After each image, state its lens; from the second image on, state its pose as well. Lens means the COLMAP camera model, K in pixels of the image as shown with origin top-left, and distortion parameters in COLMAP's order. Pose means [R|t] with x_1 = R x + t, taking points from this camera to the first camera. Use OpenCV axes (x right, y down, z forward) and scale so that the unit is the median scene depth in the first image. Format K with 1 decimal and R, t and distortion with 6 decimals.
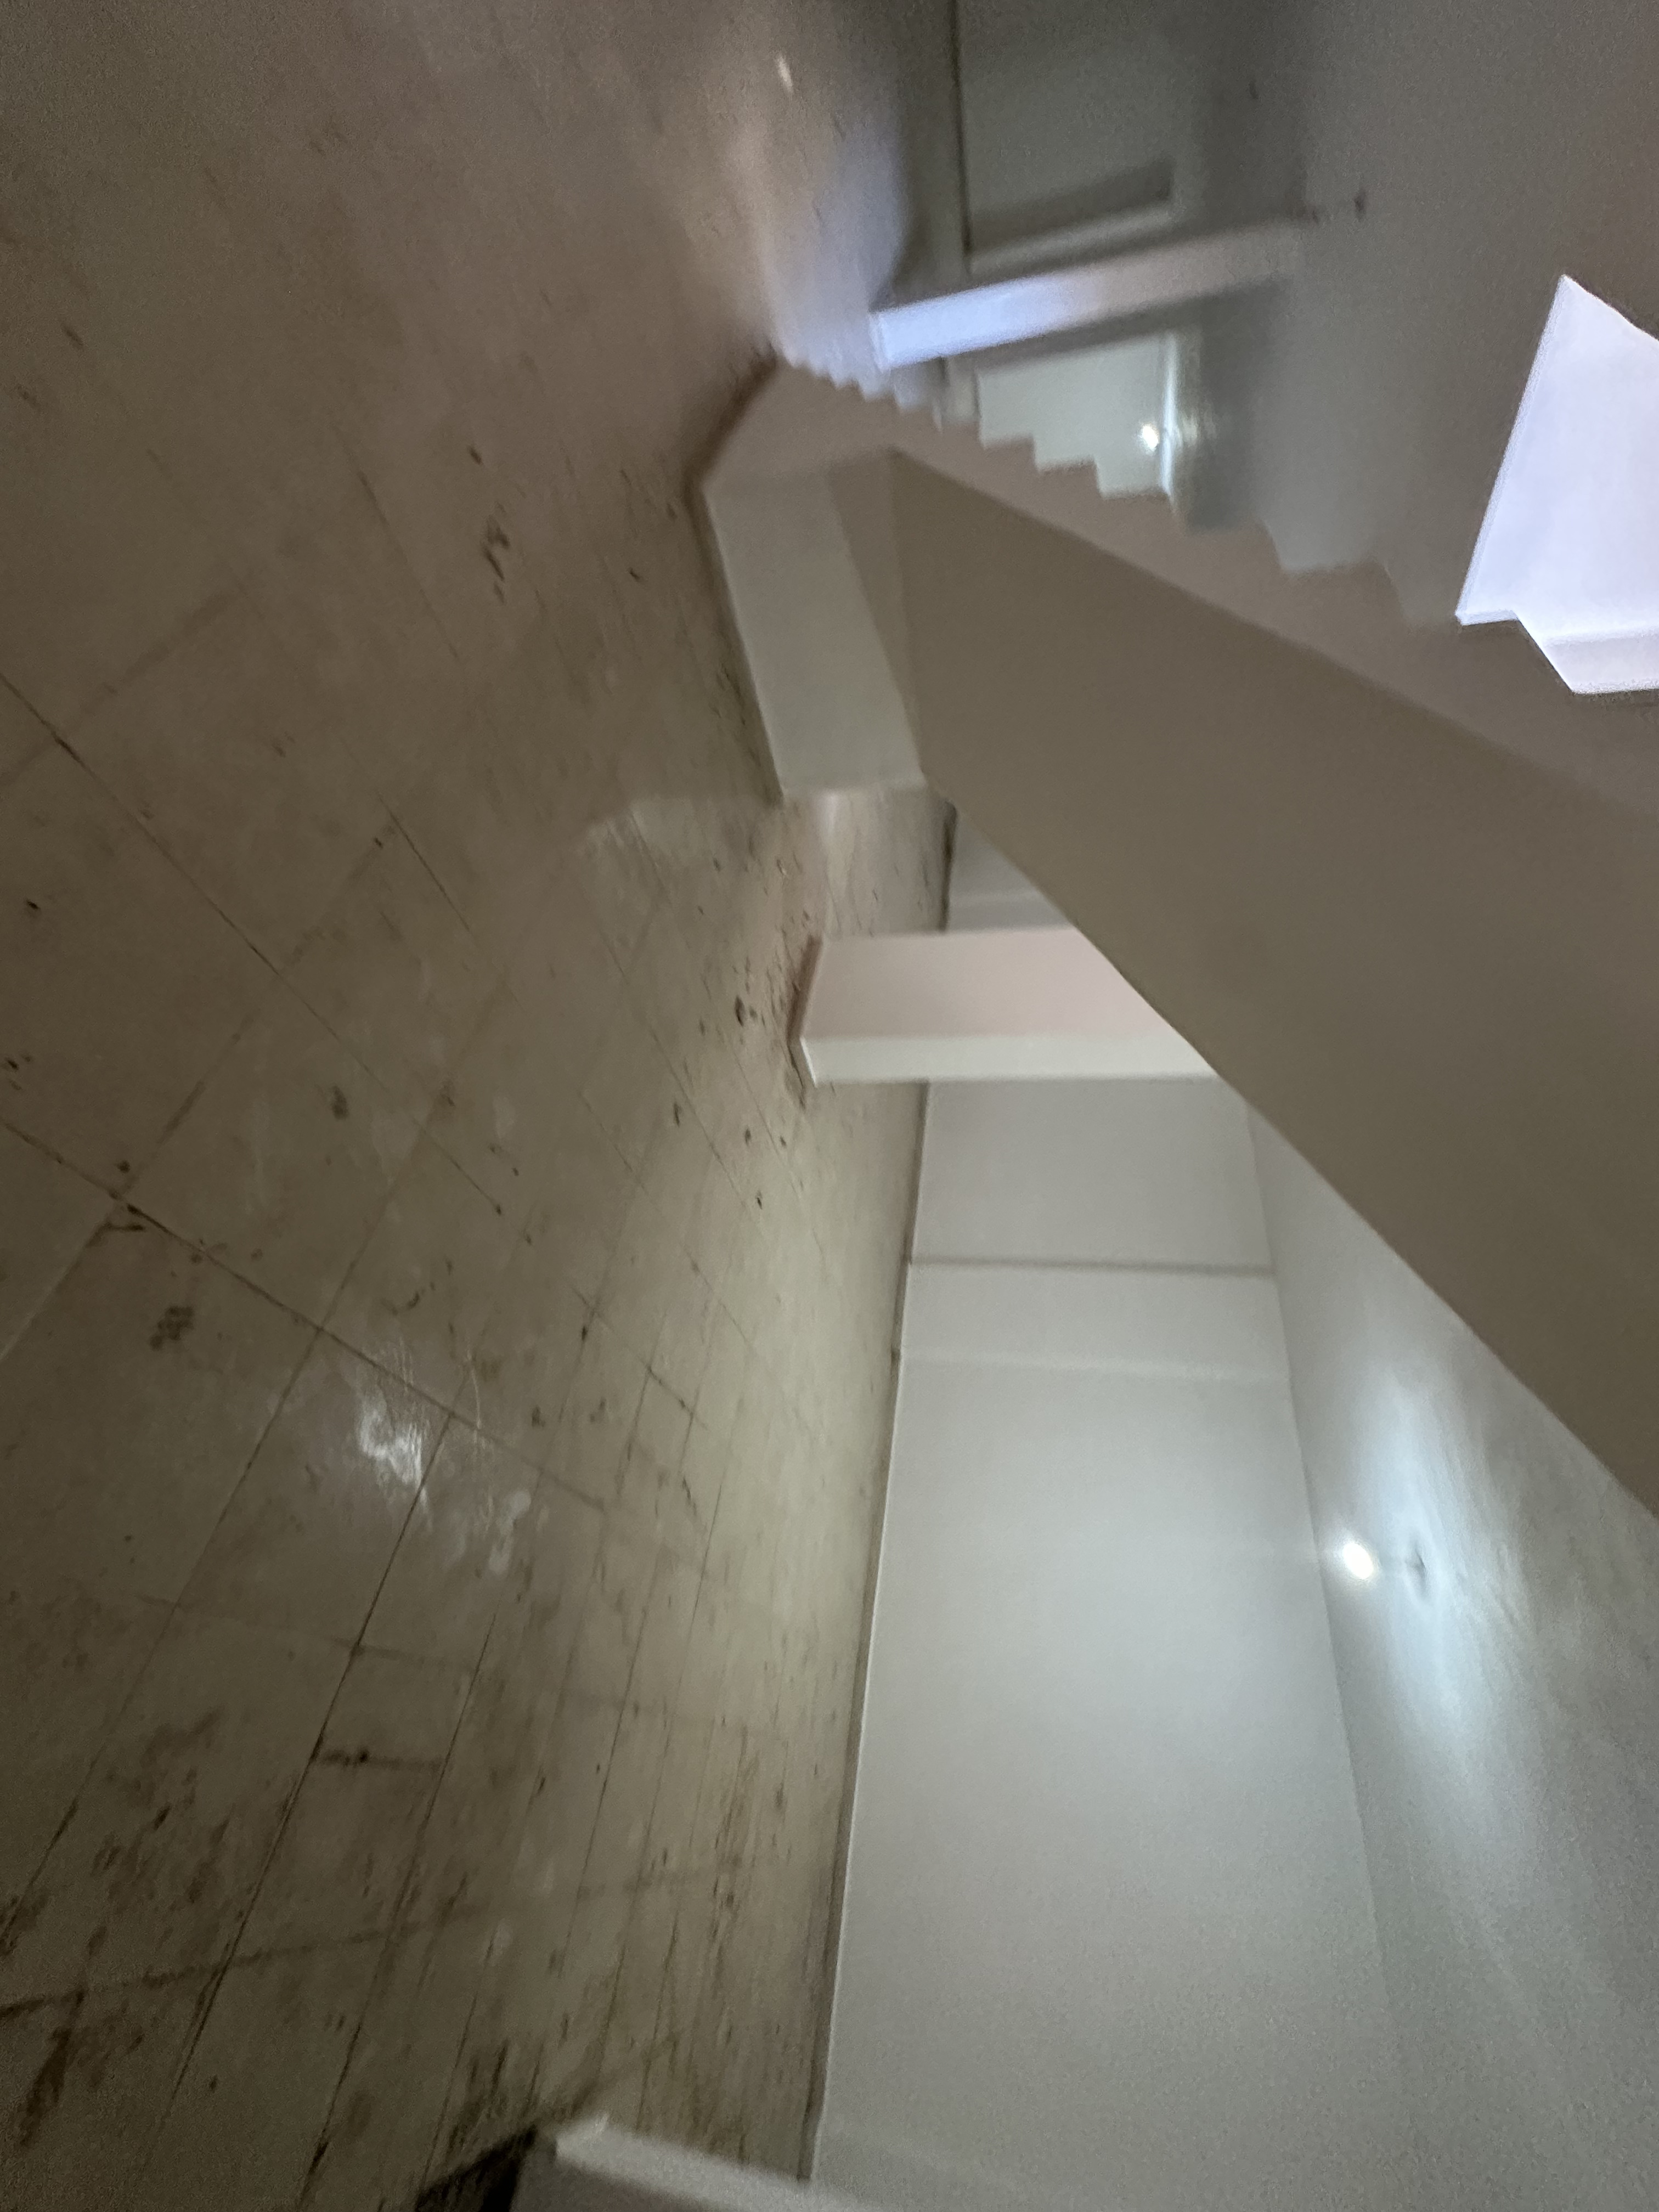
lens RADIAL K [[878.8, 0, 825.9], [0, 878.8, 1098.1], [0, 0, 1]] dist [-0.004671, 0.001397]
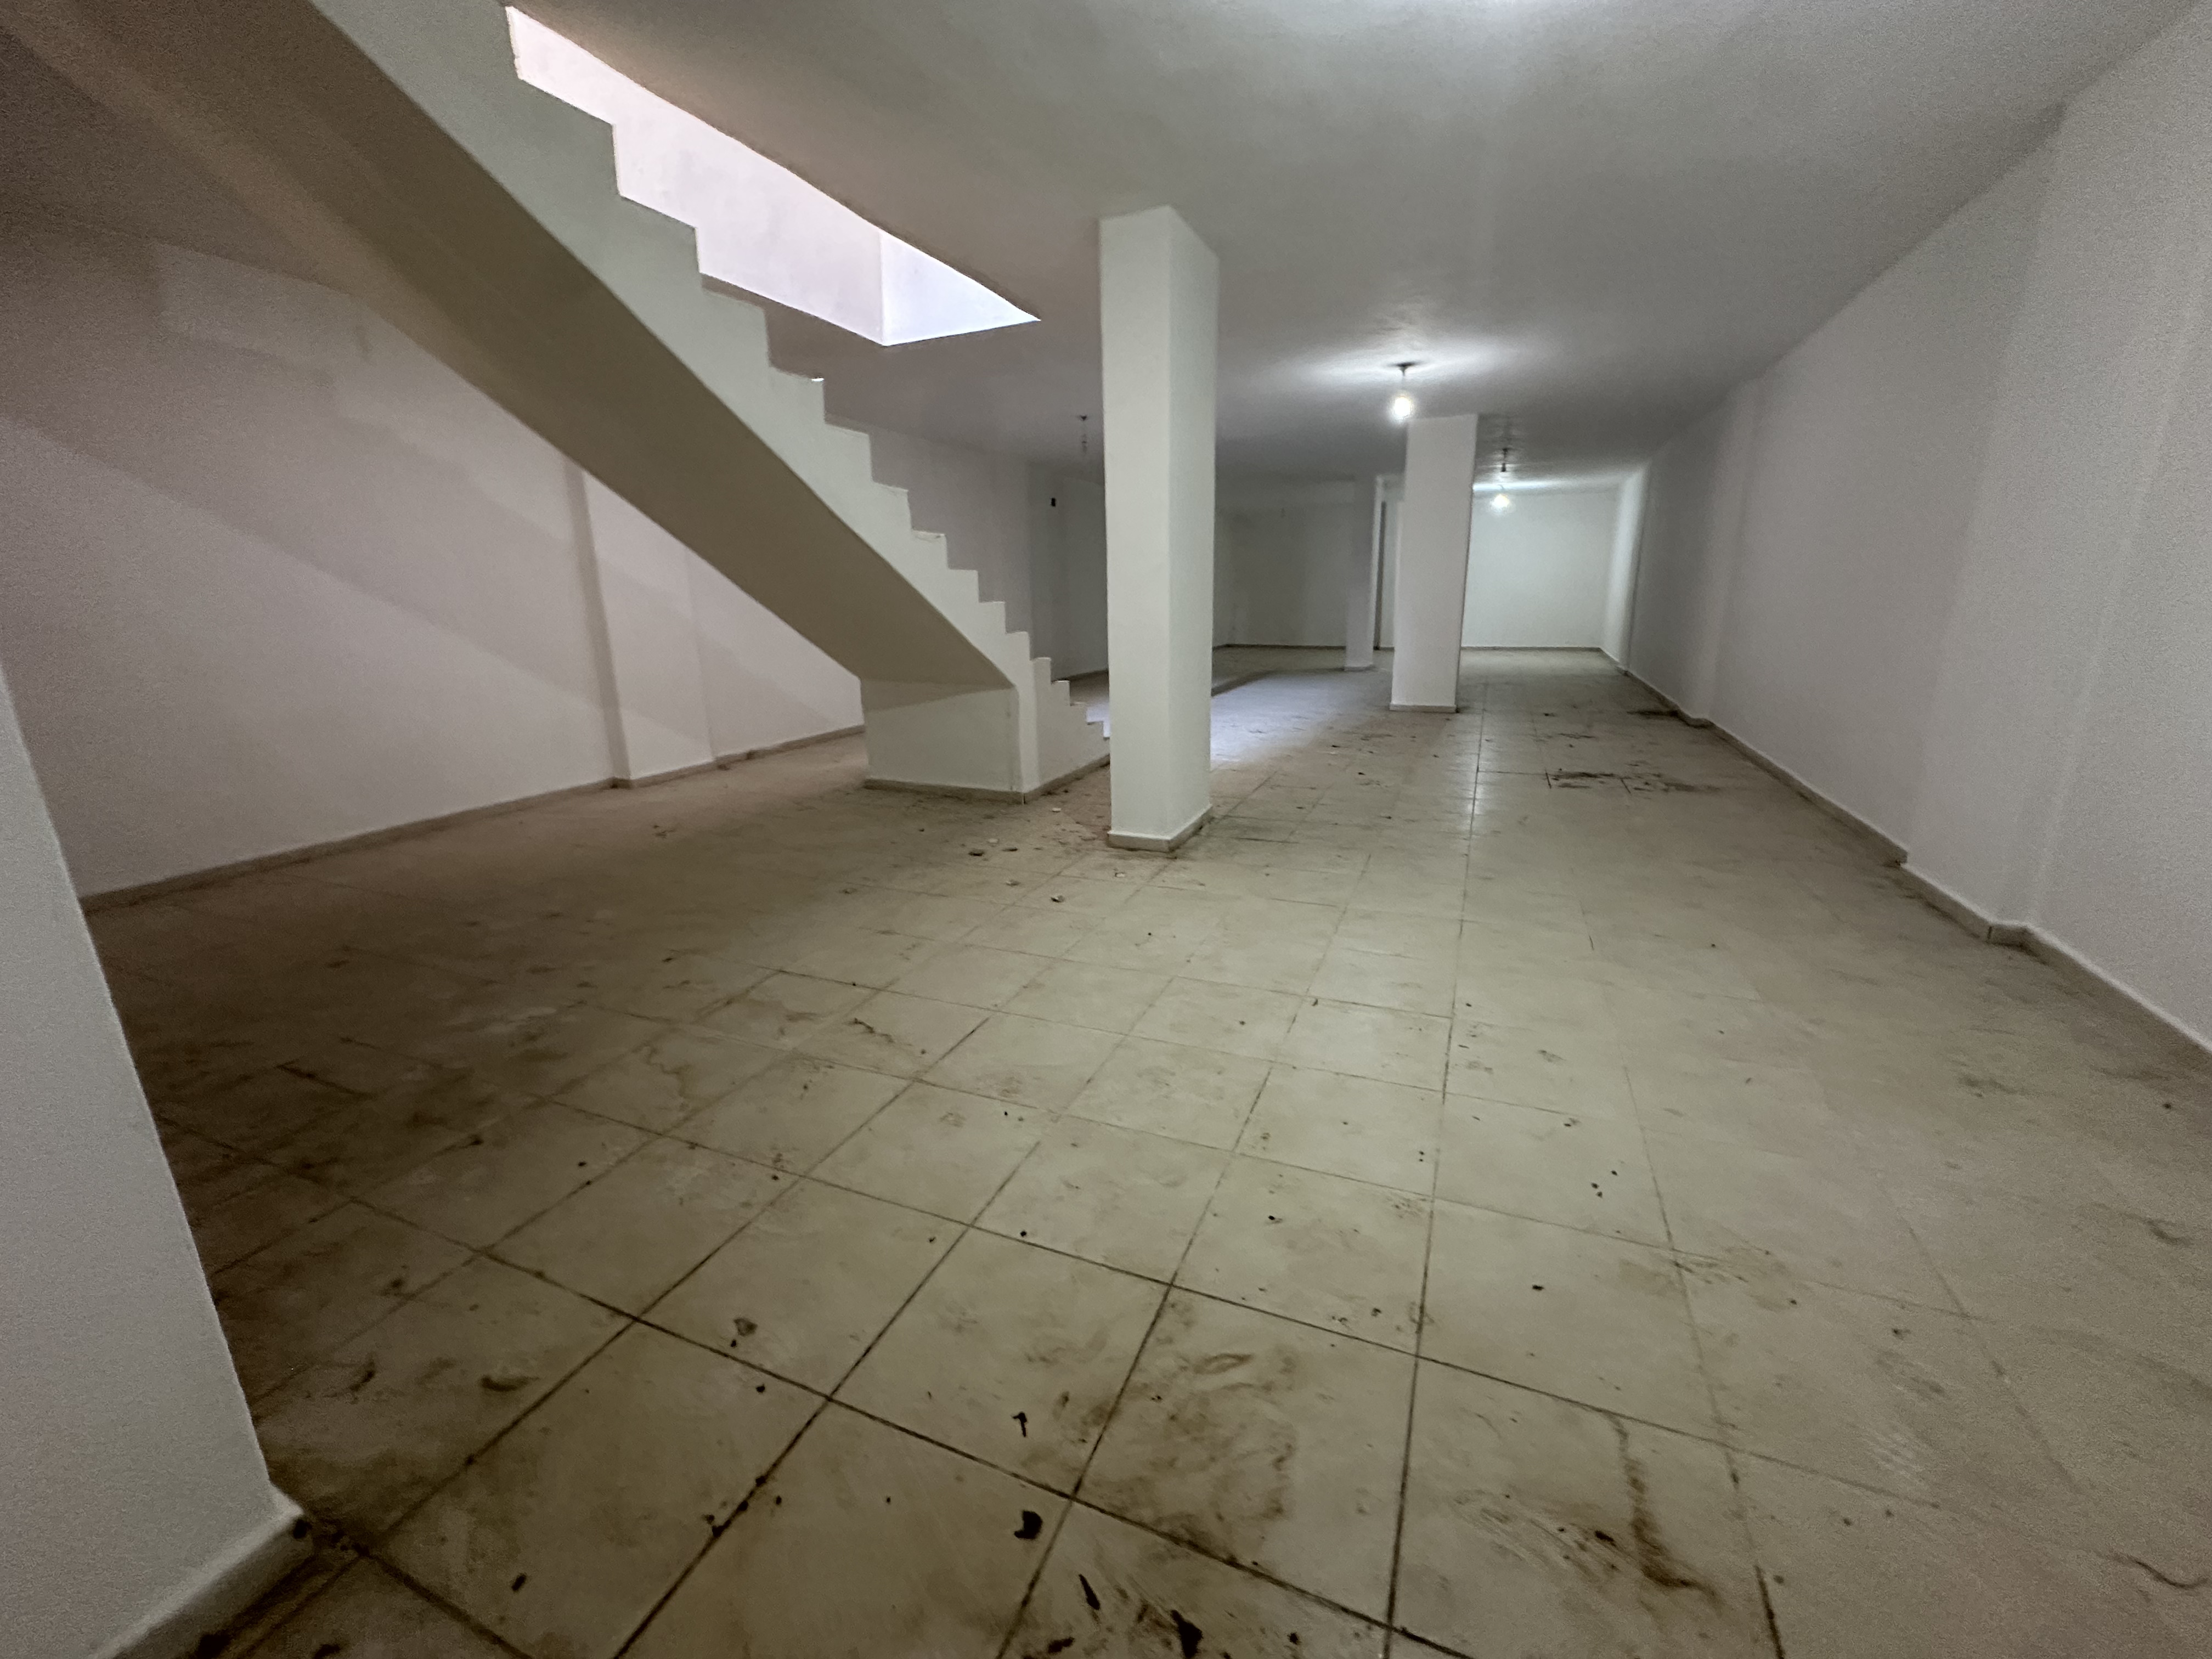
lens RADIAL K [[878.8, 0, 1110.1], [0, 878.8, 825.7], [0, 0, 1]] dist [-0.004671, 0.001397]
pose [[0.229725, -0.954416, -0.190569, 0.231289], [0.256871, 0.248320, -0.933999, 1.168742], [0.938746, 0.165612, 0.302207, 0.860073]]
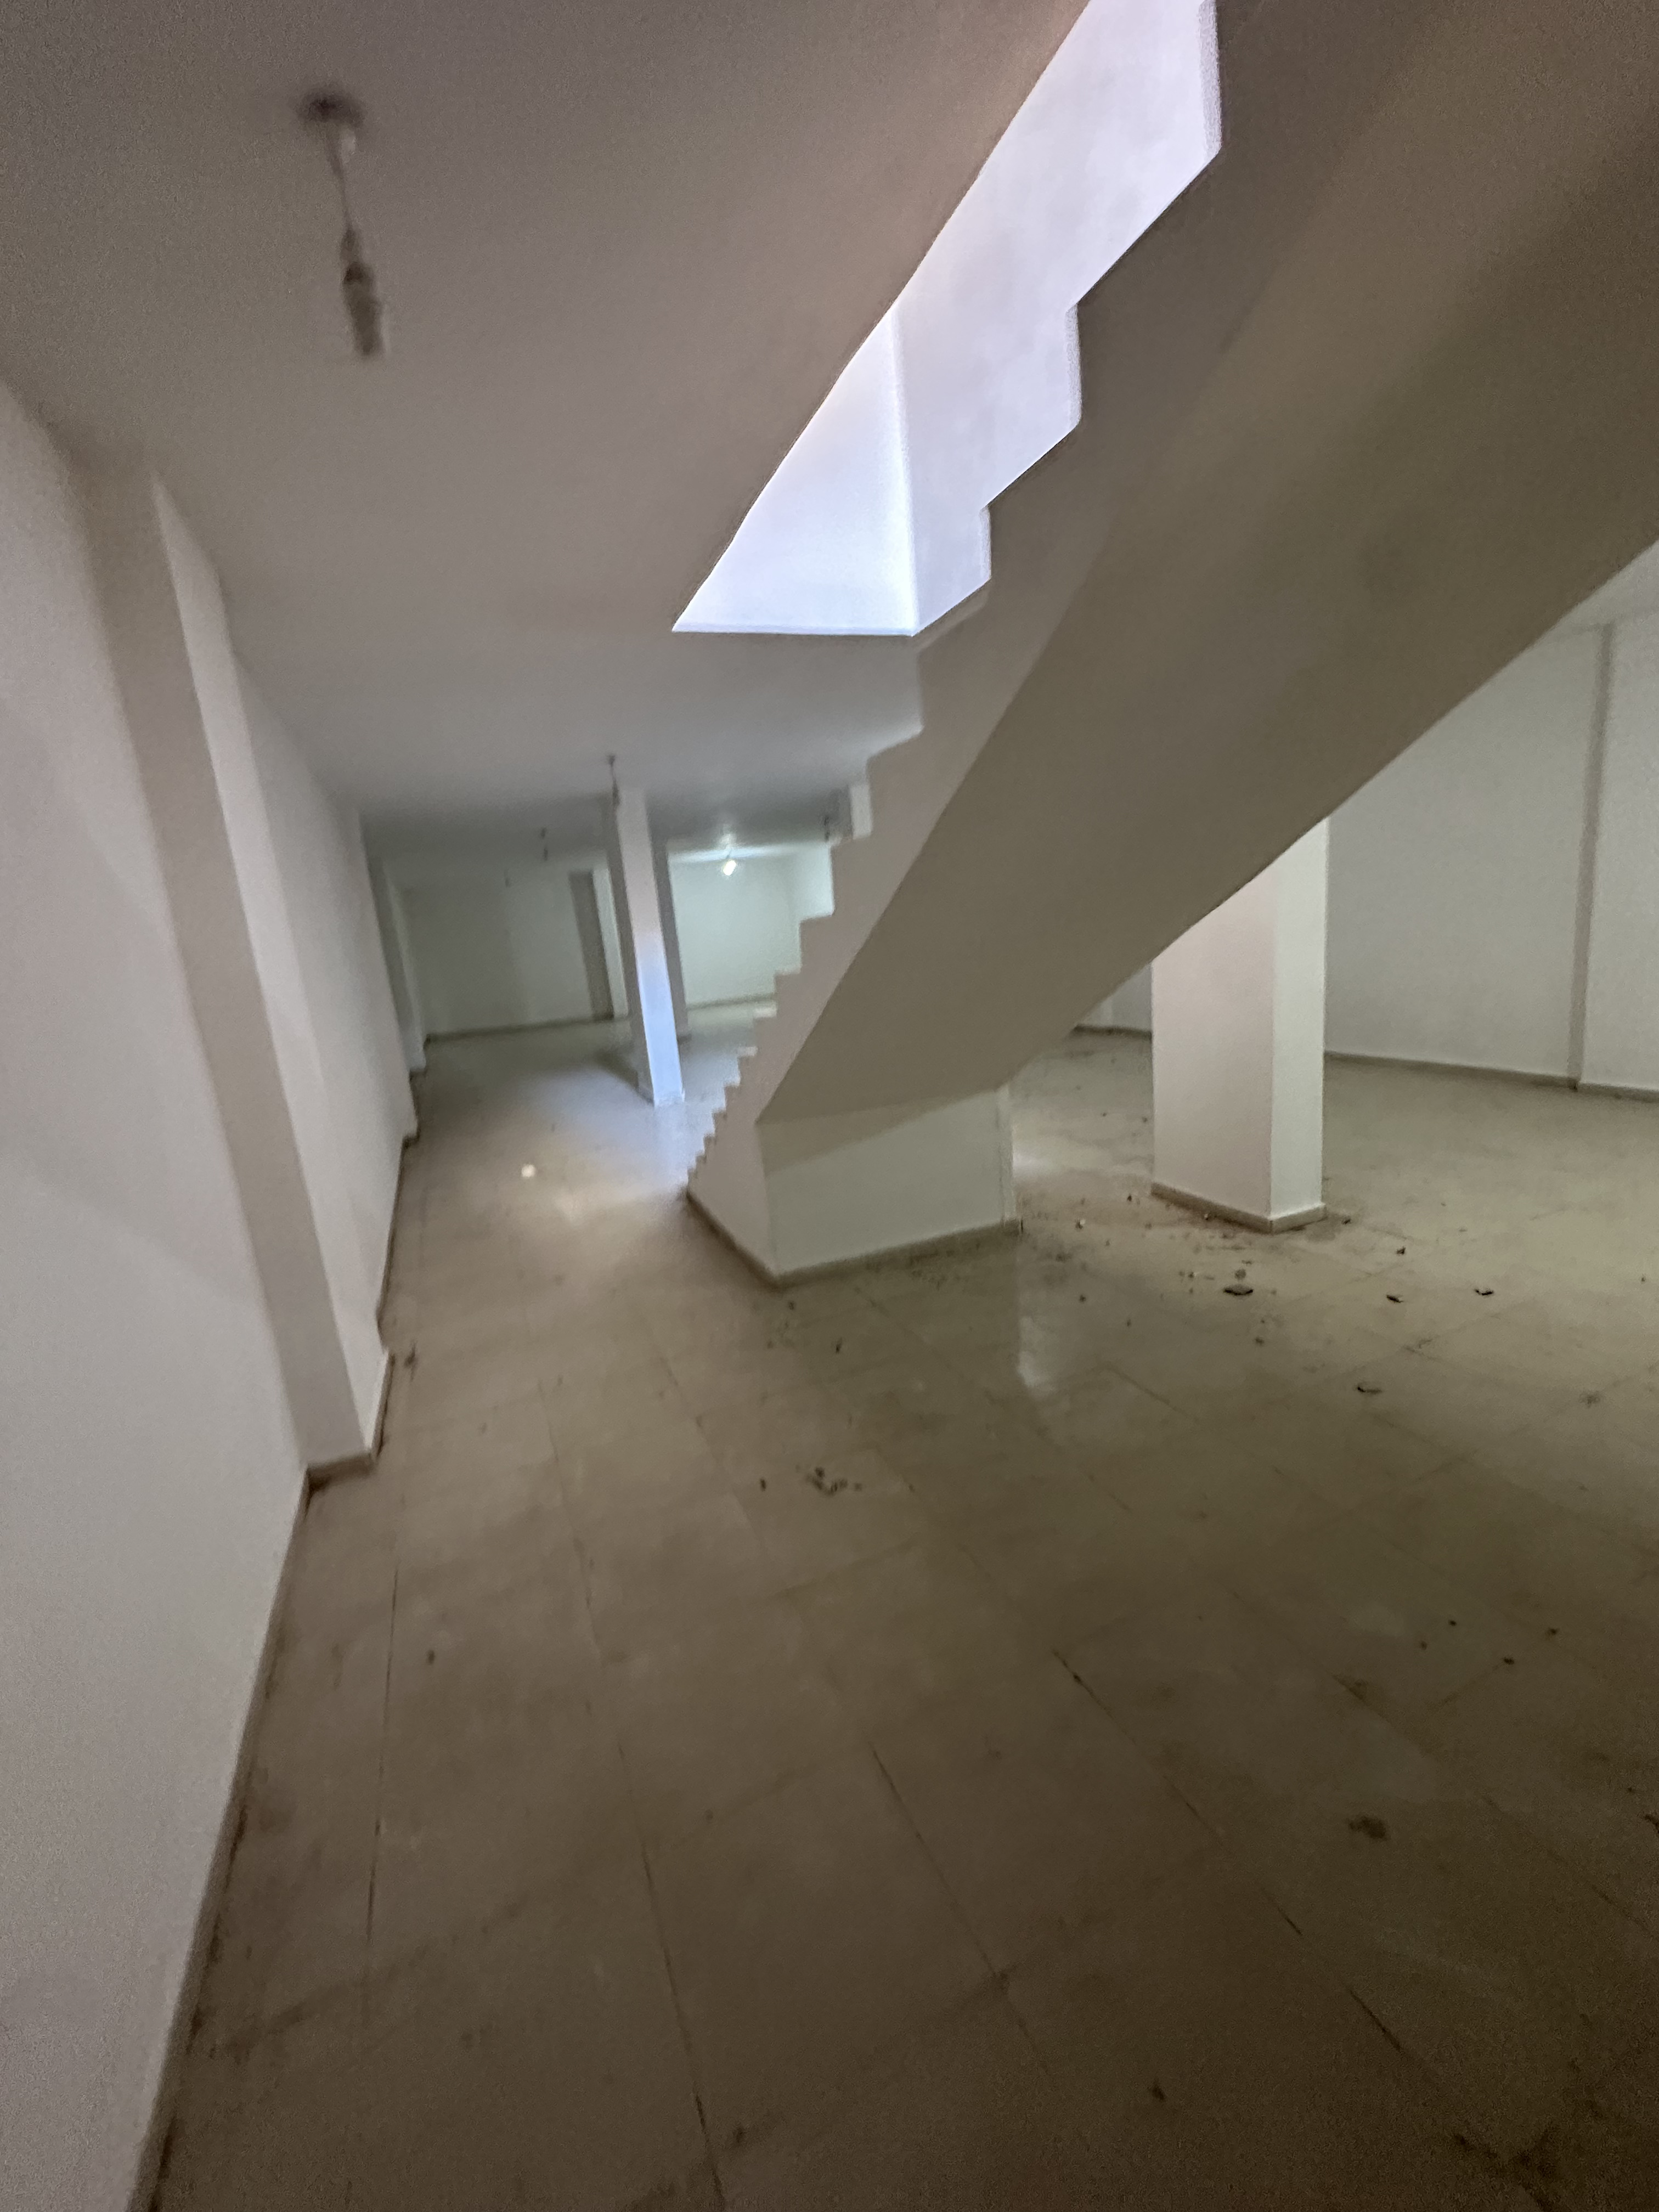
lens RADIAL K [[878.8, 0, 833.6], [0, 878.8, 1114.2], [0, 0, 1]] dist [-0.004671, 0.001397]
pose [[0.040356, -0.999175, 0.004555, 0.075184], [0.873124, 0.033048, -0.486378, -0.028470], [0.485826, 0.023606, 0.873737, -0.037524]]
